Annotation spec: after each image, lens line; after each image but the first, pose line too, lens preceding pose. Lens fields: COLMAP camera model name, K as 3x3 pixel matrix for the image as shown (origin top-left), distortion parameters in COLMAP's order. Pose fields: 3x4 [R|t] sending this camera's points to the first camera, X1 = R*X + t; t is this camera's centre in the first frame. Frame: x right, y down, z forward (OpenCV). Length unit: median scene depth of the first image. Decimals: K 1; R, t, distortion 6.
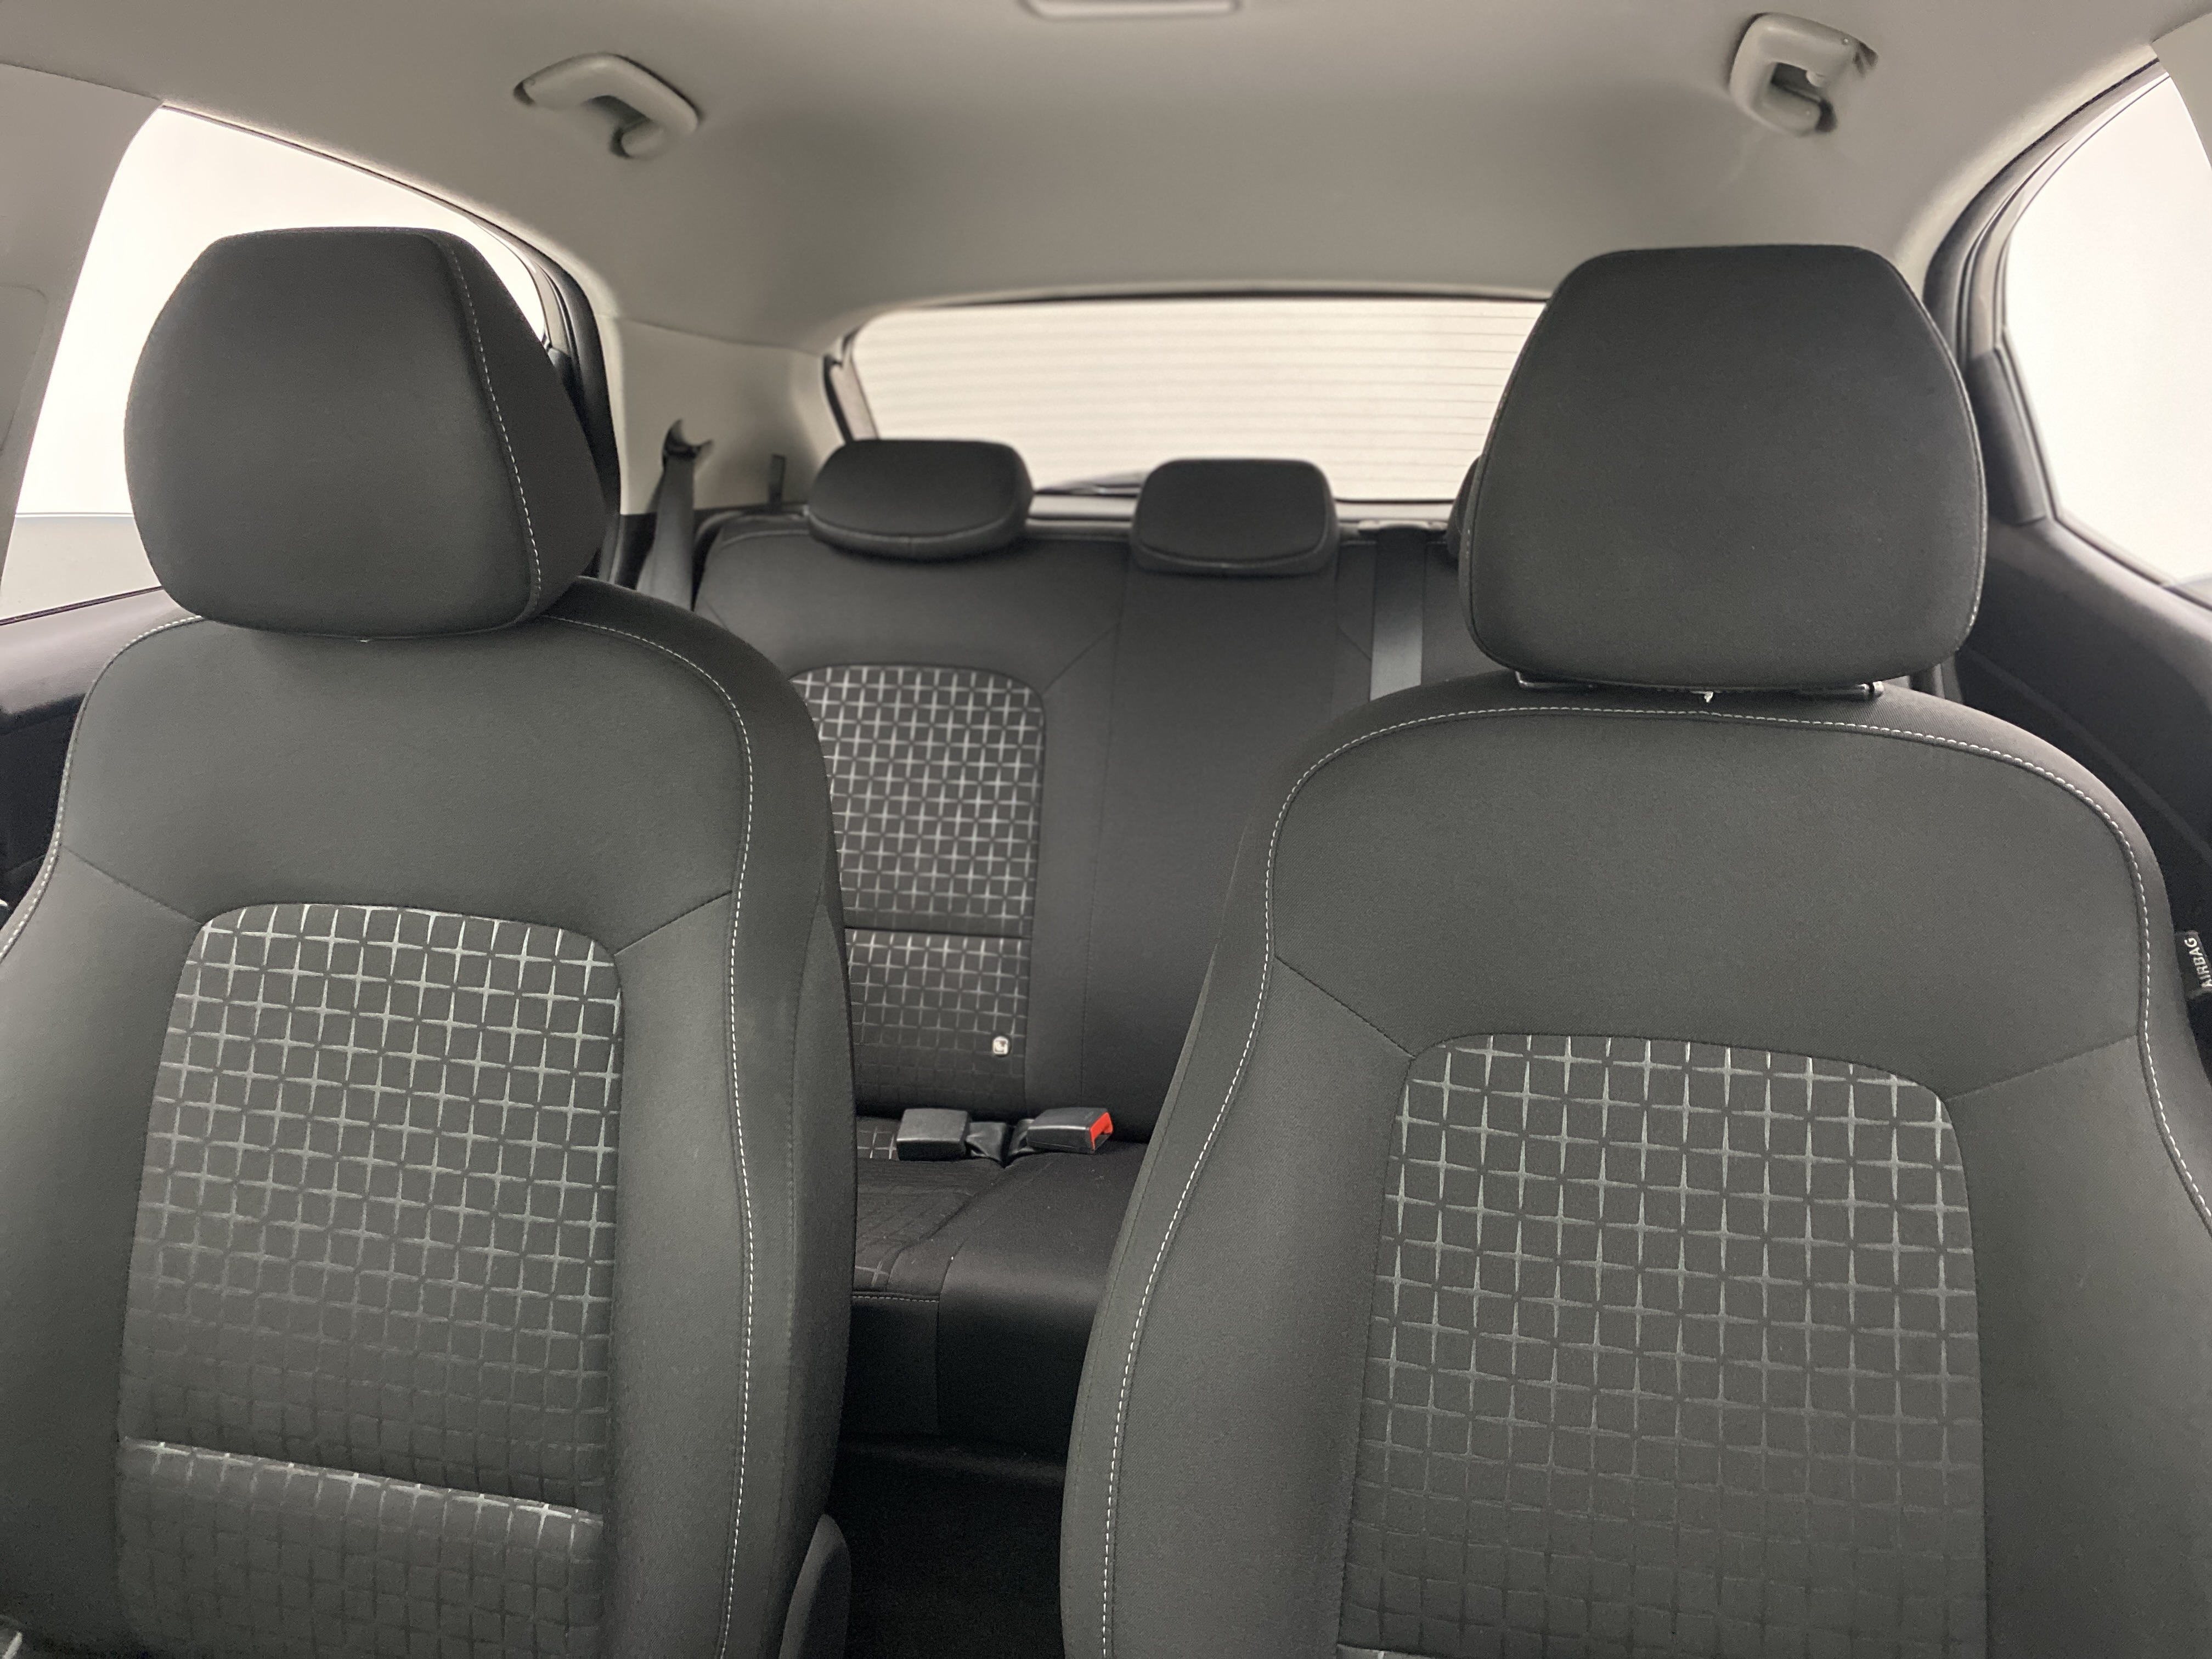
lens RADIAL K [[1731.3, 0, 1101.2], [0, 1731.3, 813.1], [0, 0, 1]] dist [0.008606, -0.000341]
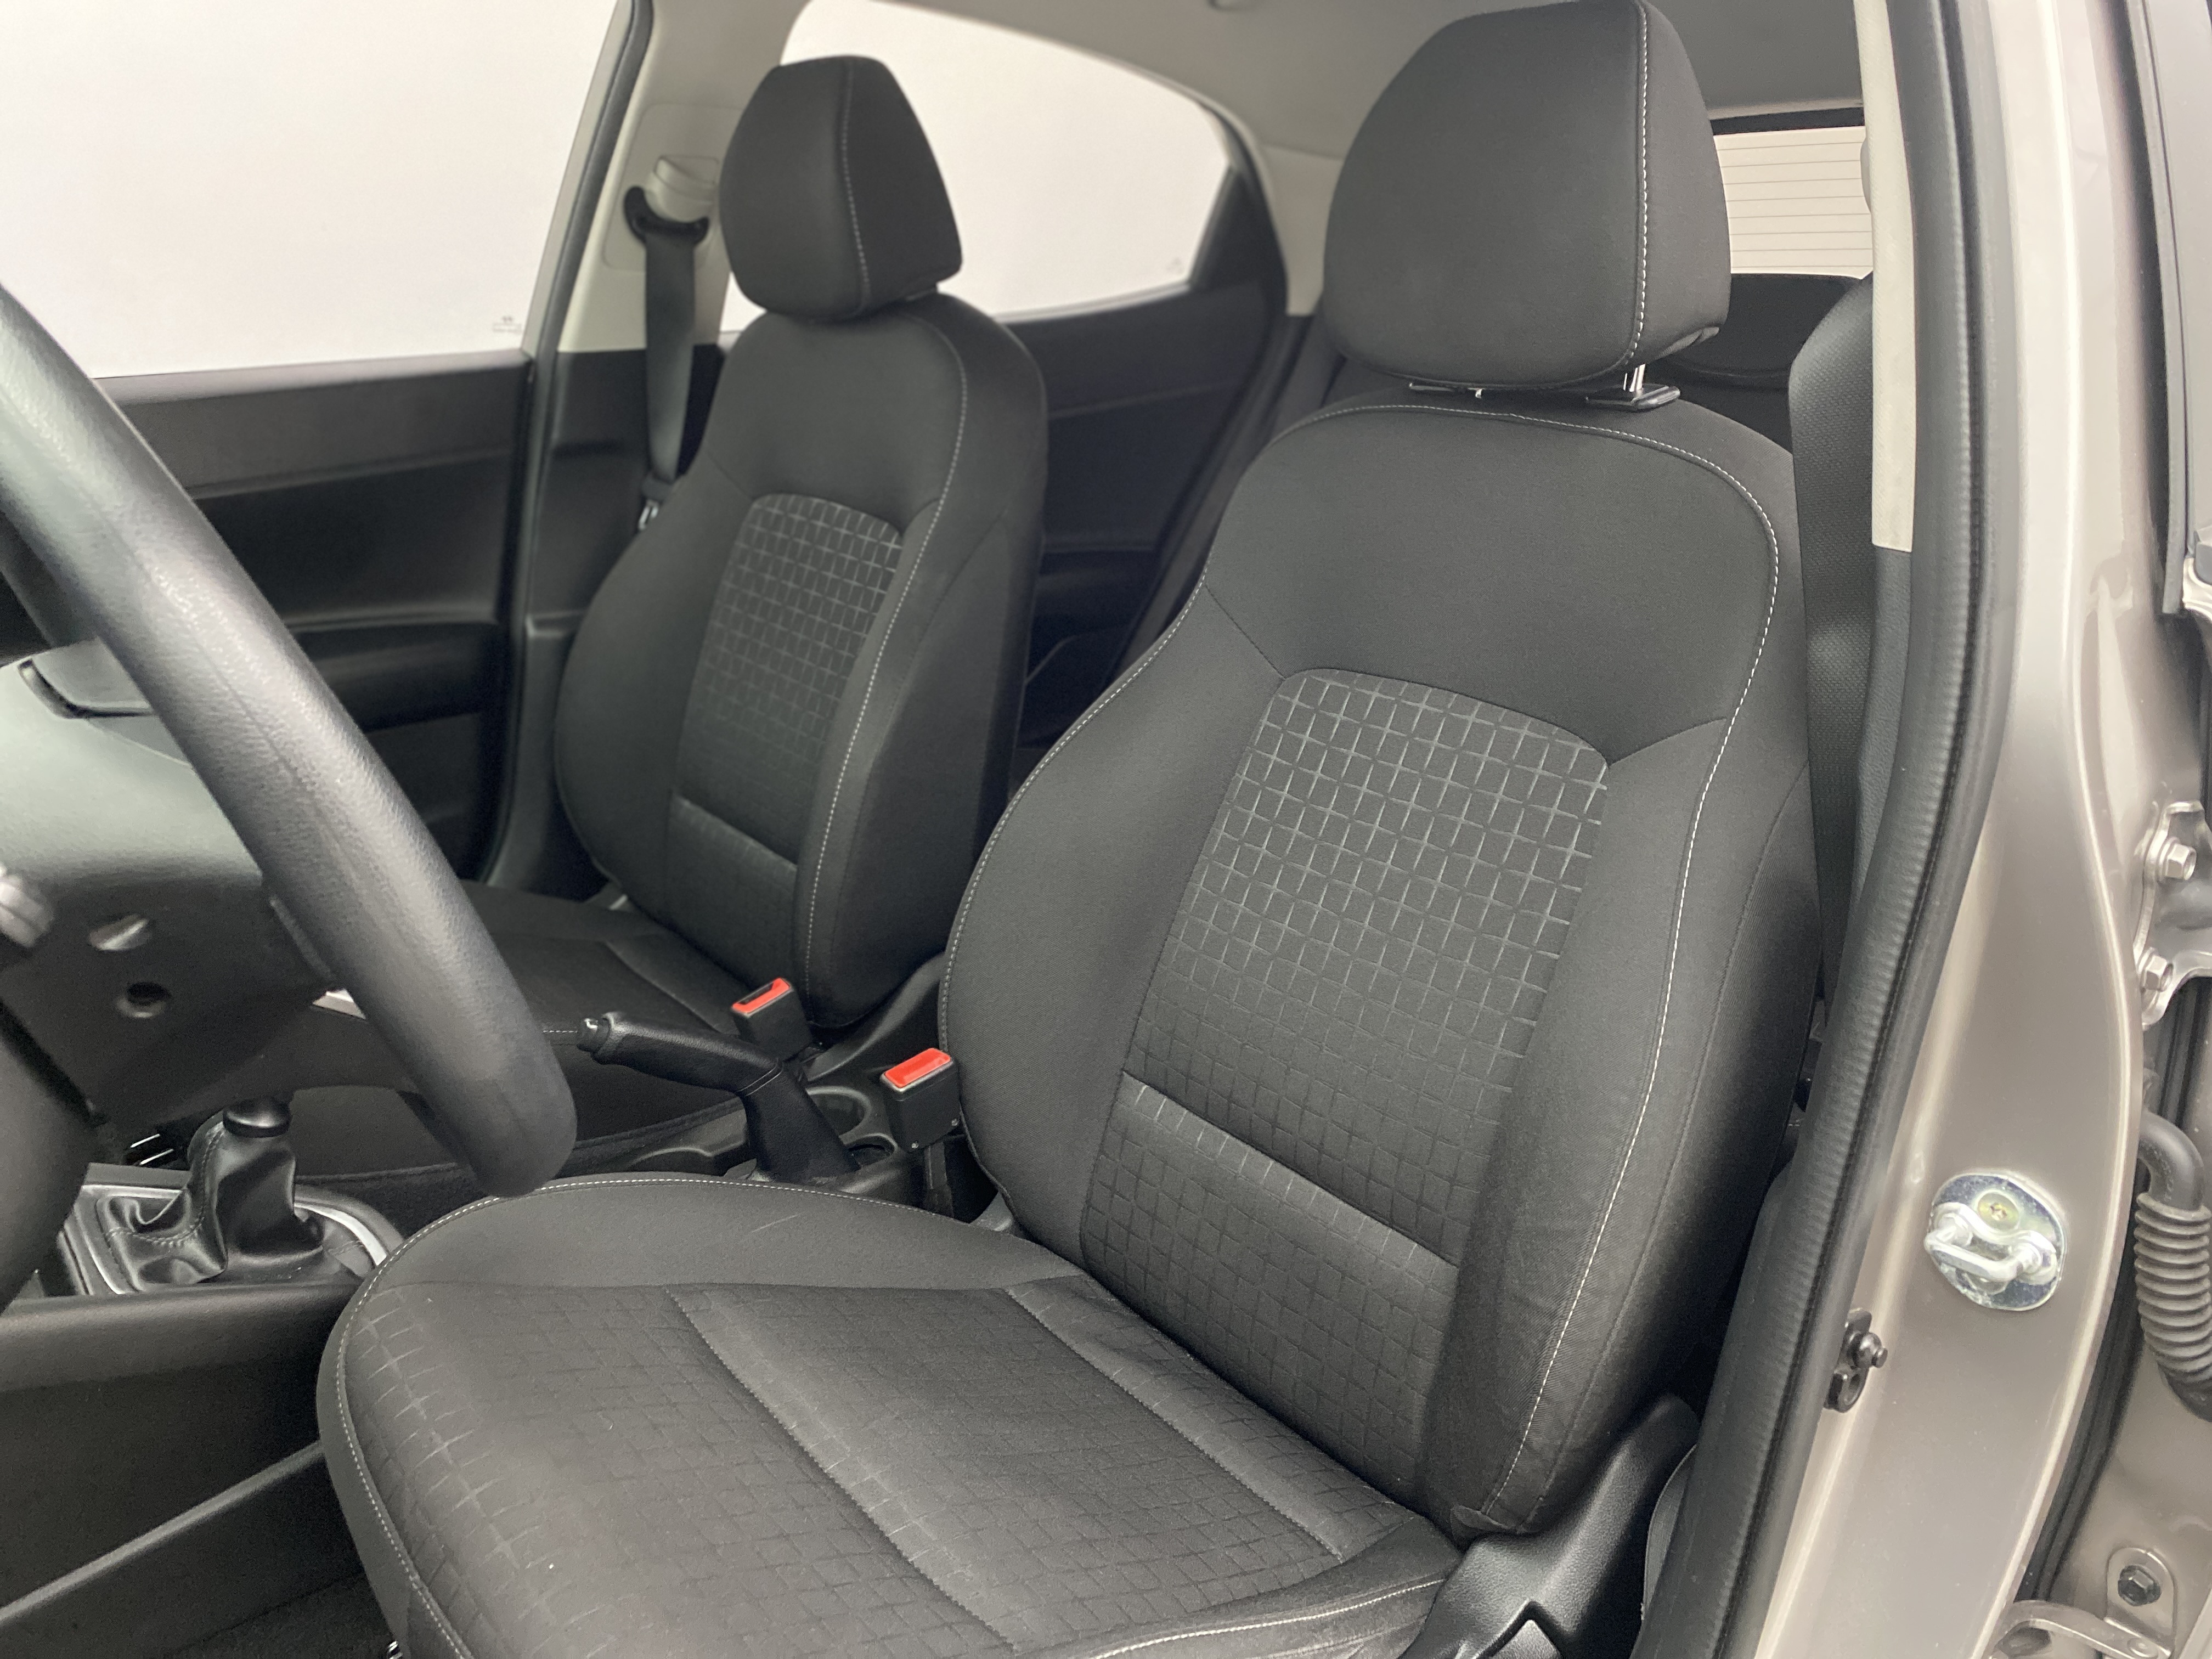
lens RADIAL K [[1707.9, 0, 1106.0], [0, 1707.9, 829.5], [0, 0, 1]] dist [0.068844, -0.141300]
pose [[0.788490, 0.217802, -0.575192, 0.864586], [-0.149802, 0.975044, 0.163856, 0.066985], [0.596526, -0.043034, 0.801439, -0.097552]]
